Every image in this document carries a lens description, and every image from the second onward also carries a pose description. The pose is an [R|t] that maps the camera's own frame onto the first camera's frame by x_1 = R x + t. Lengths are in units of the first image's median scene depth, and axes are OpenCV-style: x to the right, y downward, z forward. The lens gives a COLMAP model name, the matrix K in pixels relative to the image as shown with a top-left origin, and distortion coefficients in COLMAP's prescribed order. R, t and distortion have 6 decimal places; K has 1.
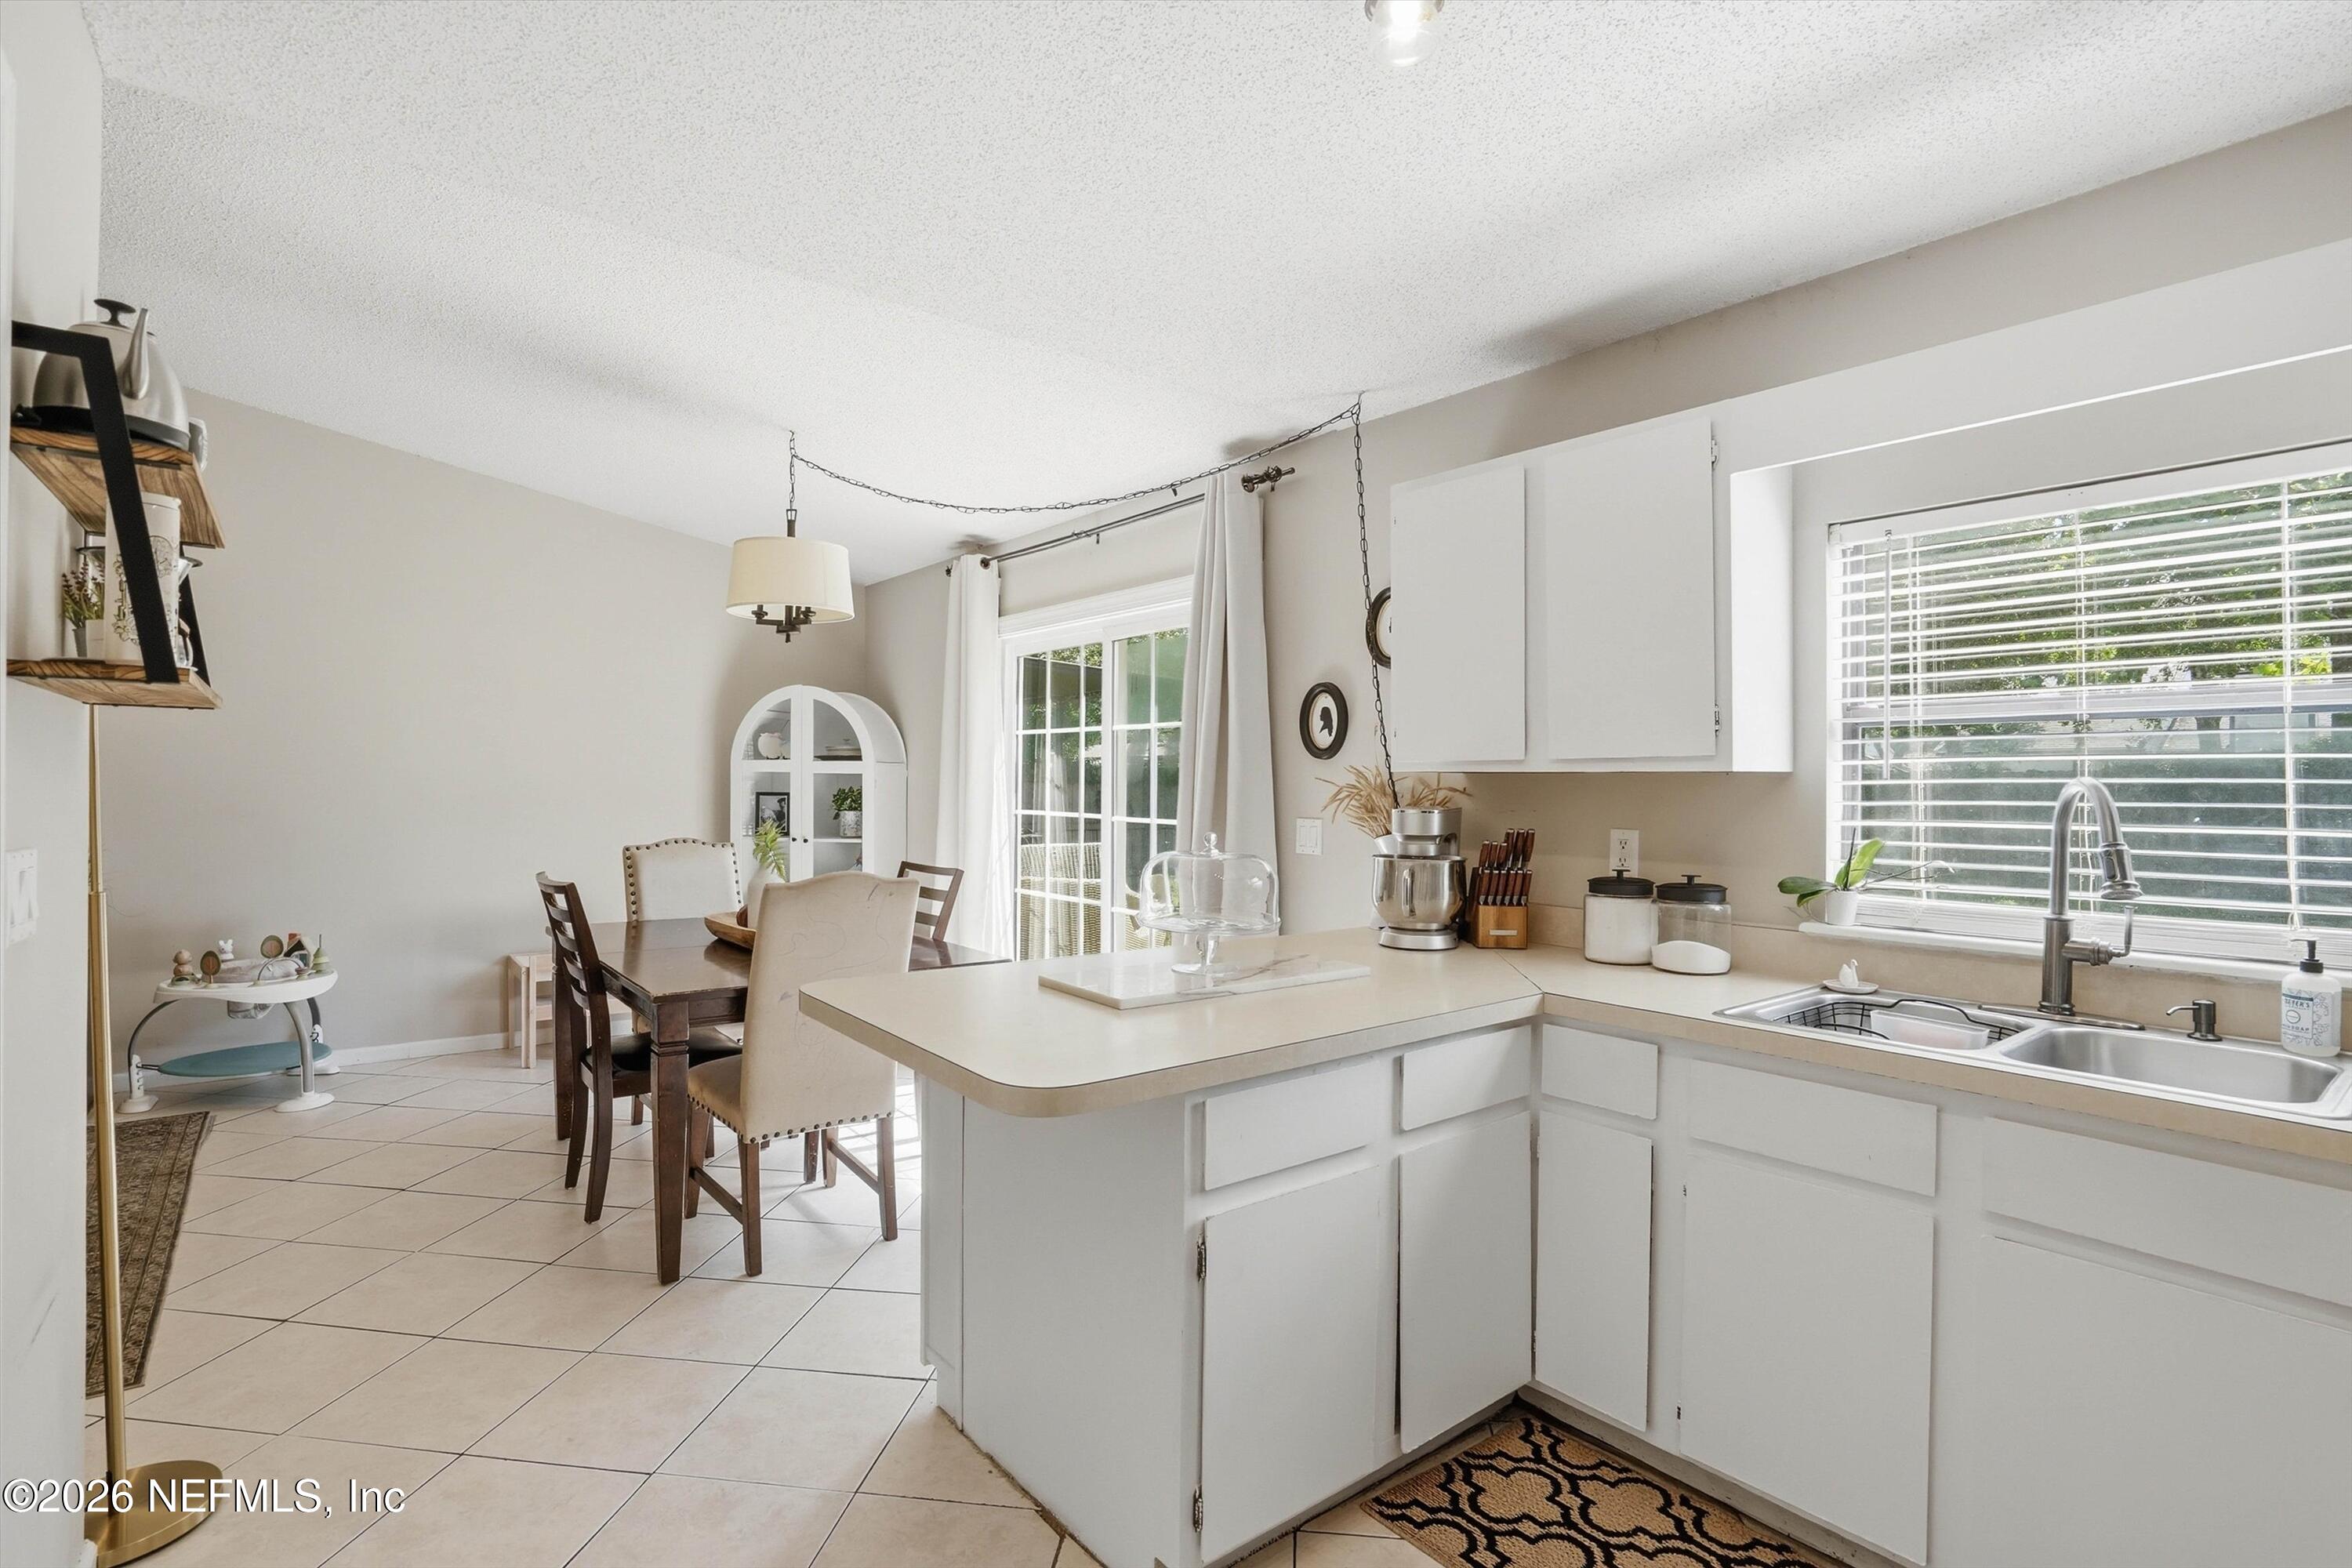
lens RADIAL K [[1109.4, 0, 1161.3], [0, 1109.4, 790.5], [0, 0, 1]] dist [0.021381, -0.001249]
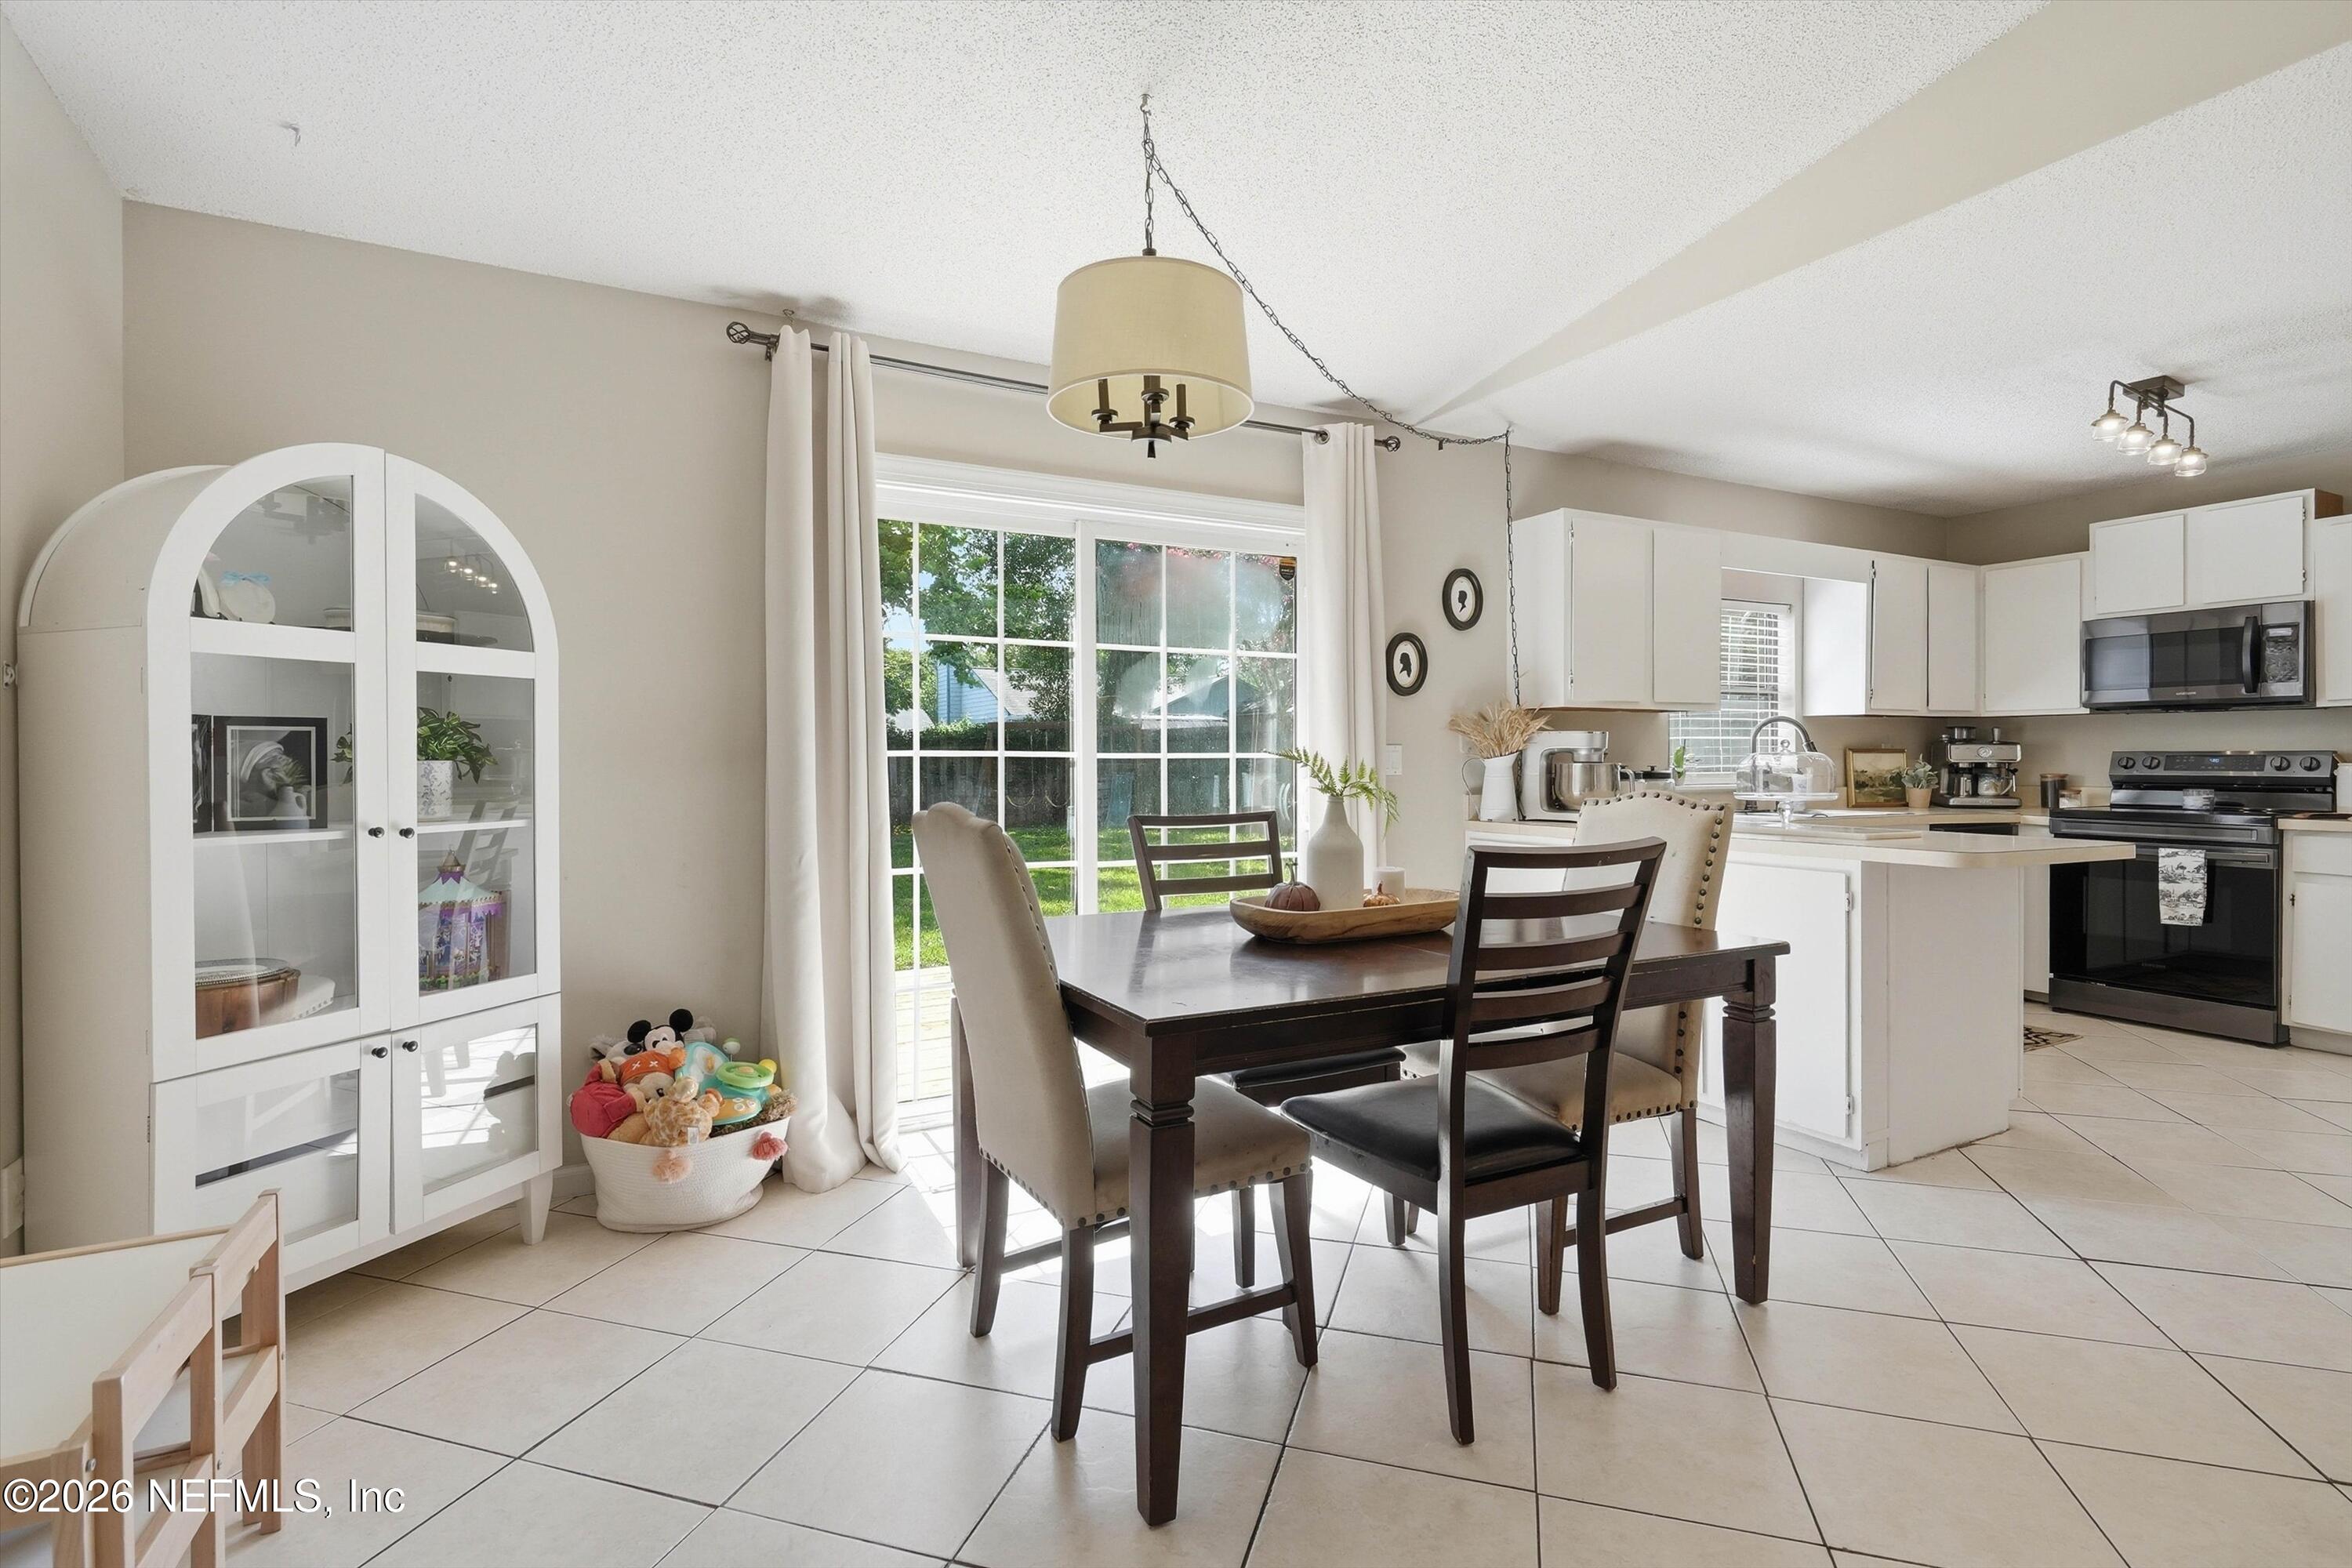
lens RADIAL K [[1109.4, 0, 1178.5], [0, 1109.4, 767.4], [0, 0, 1]] dist [0.021381, -0.001249]
pose [[0.172571, -0.012996, 0.984911, -1.149780], [0.012397, 0.999862, 0.011021, 0.034685], [-0.984919, 0.010308, 0.172708, 1.102761]]
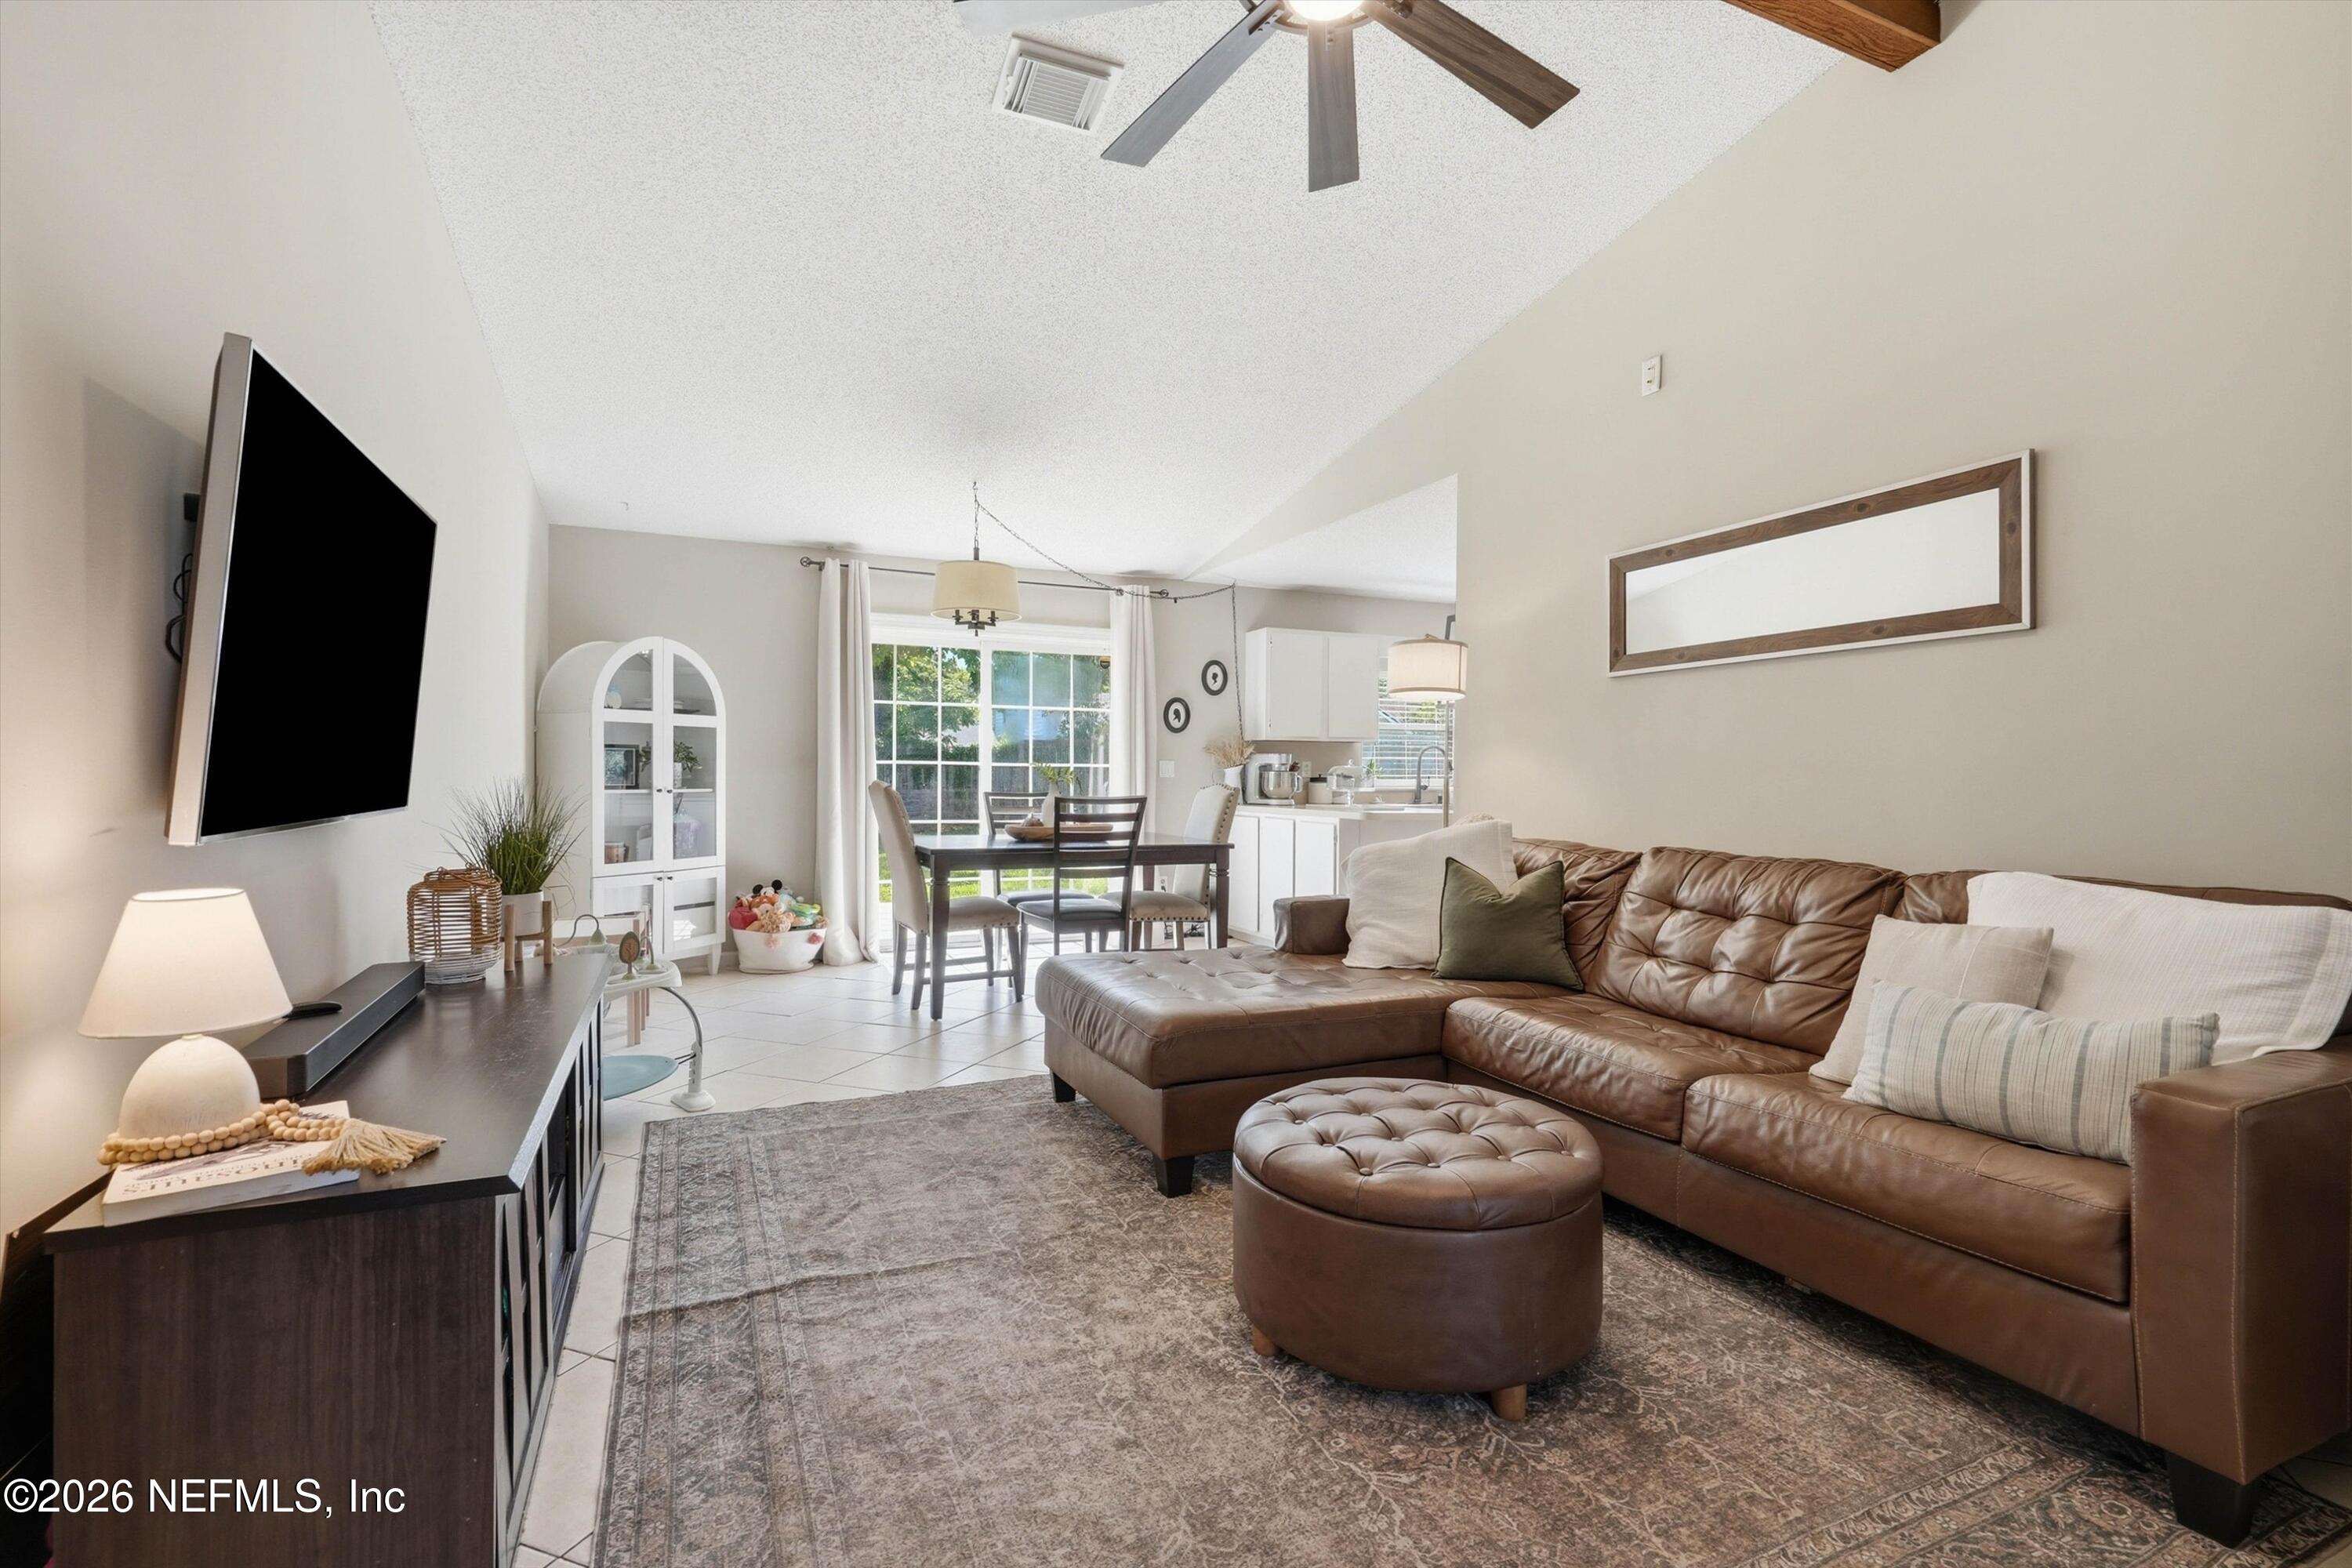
lens RADIAL K [[1109.4, 0, 1208.2], [0, 1109.4, 791.0], [0, 0, 1]] dist [0.021381, -0.001249]
pose [[0.211402, -0.018077, 0.977232, -2.052346], [0.002737, 0.999836, 0.017903, 0.048002], [-0.977395, -0.001110, 0.211417, 0.521629]]
